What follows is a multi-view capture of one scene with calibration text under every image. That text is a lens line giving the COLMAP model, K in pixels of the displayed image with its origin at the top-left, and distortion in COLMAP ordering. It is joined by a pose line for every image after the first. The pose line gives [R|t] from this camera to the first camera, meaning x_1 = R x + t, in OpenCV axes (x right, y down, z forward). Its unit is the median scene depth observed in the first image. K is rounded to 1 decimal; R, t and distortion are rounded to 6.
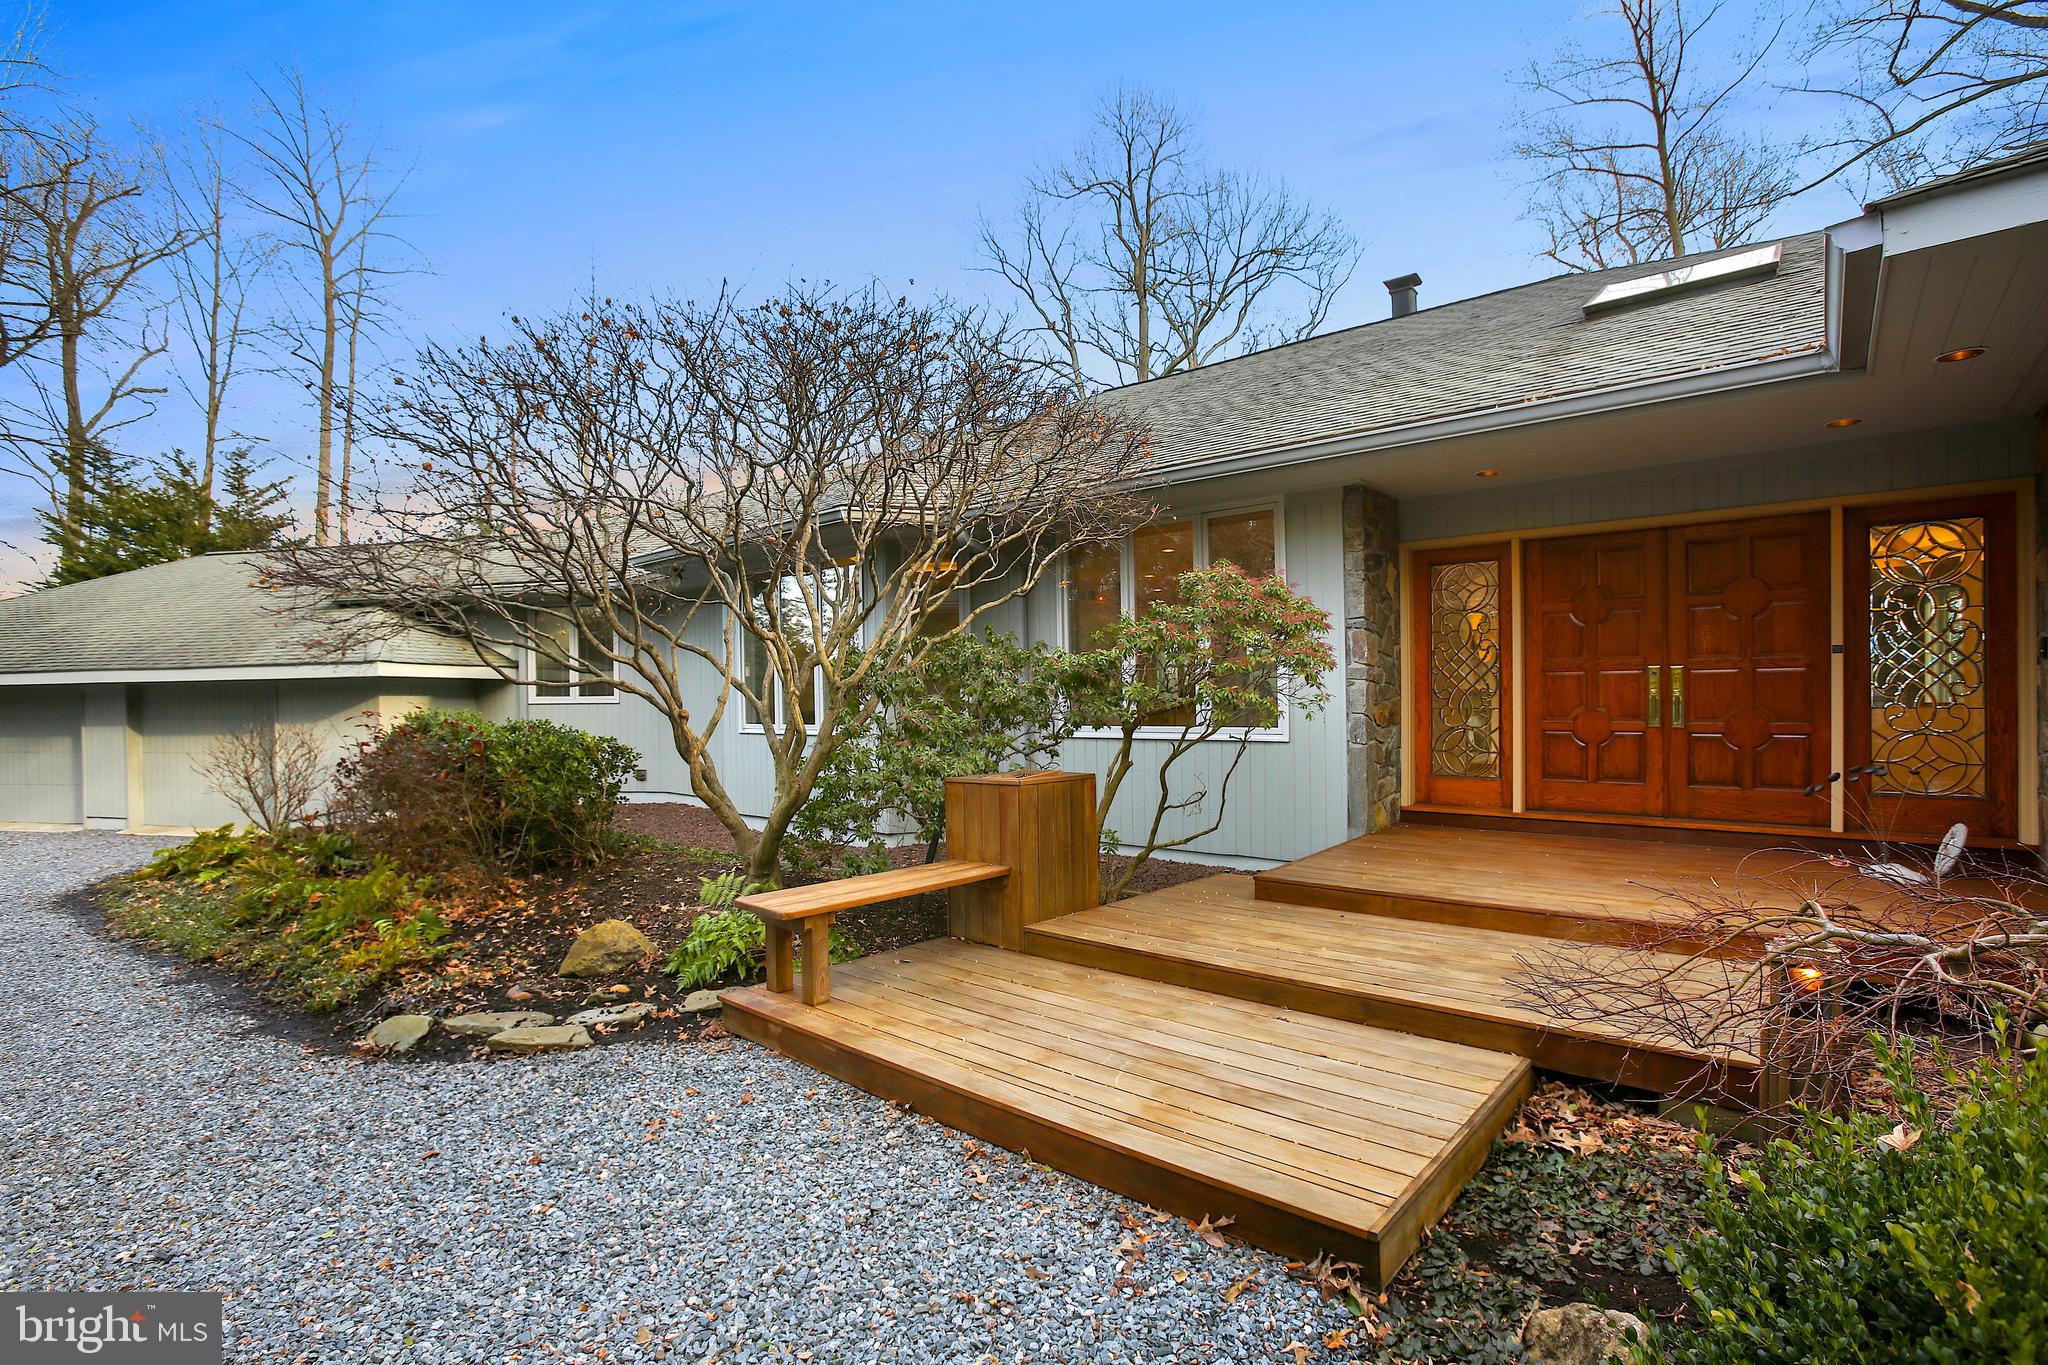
lens RADIAL K [[962.8, 0, 1024.0], [0, 962.8, 682.5], [0, 0, 1]] dist [0.000599, 0.000048]
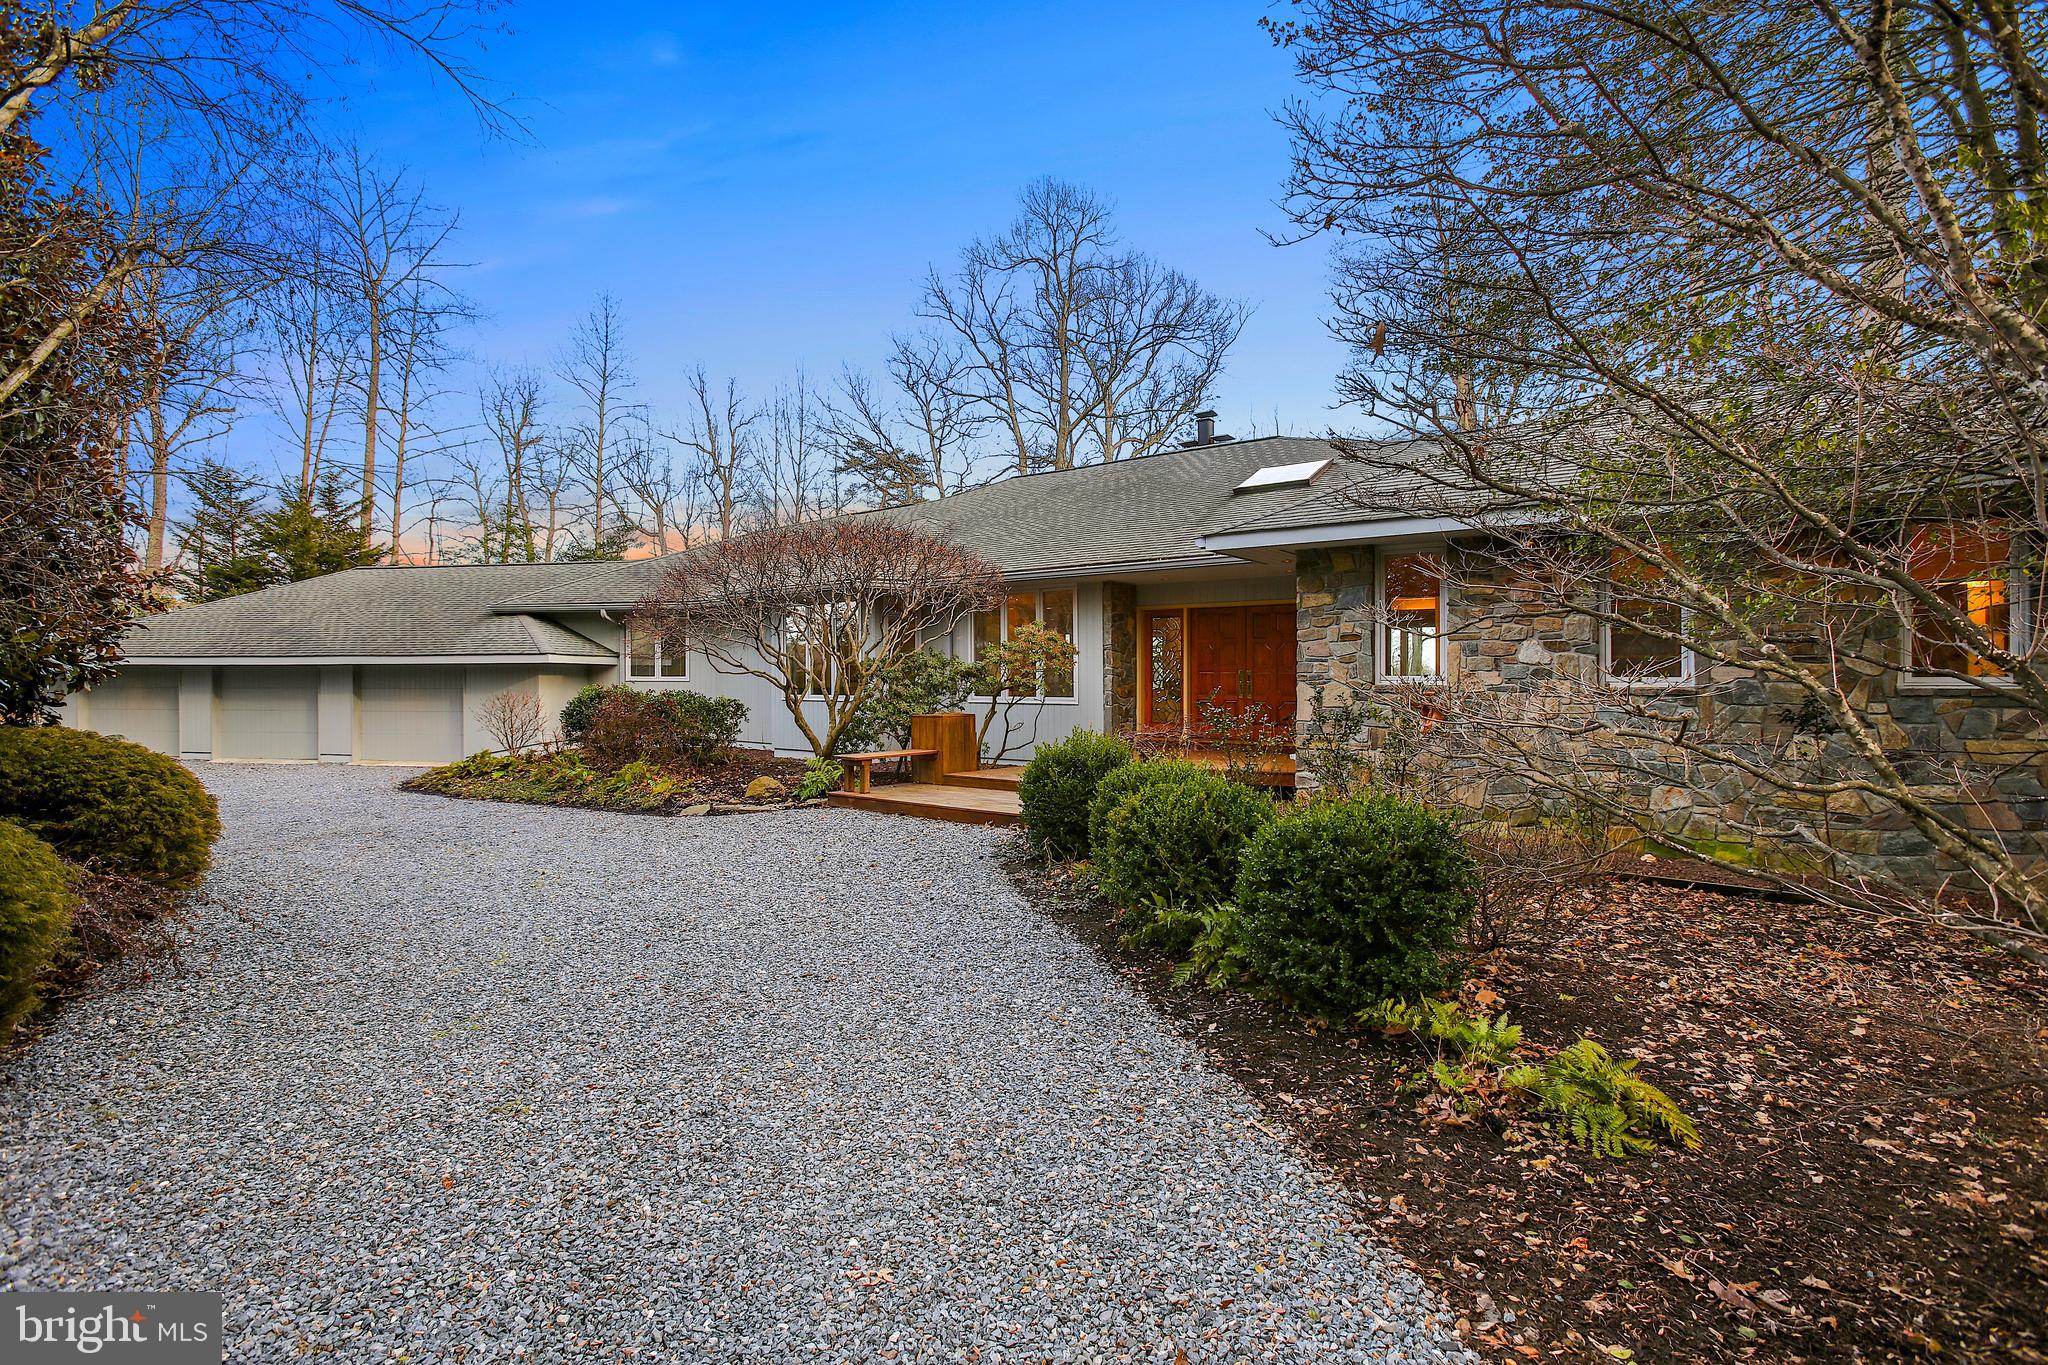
lens RADIAL K [[927.2, 0, 1024.0], [0, 927.2, 682.5], [0, 0, 1]] dist [-0.040881, -0.000009]
pose [[0.998067, 0.012521, 0.060868, 0.020236], [-0.013594, 0.999759, 0.017246, -0.008888], [-0.060637, -0.018040, 0.997997, -0.469899]]
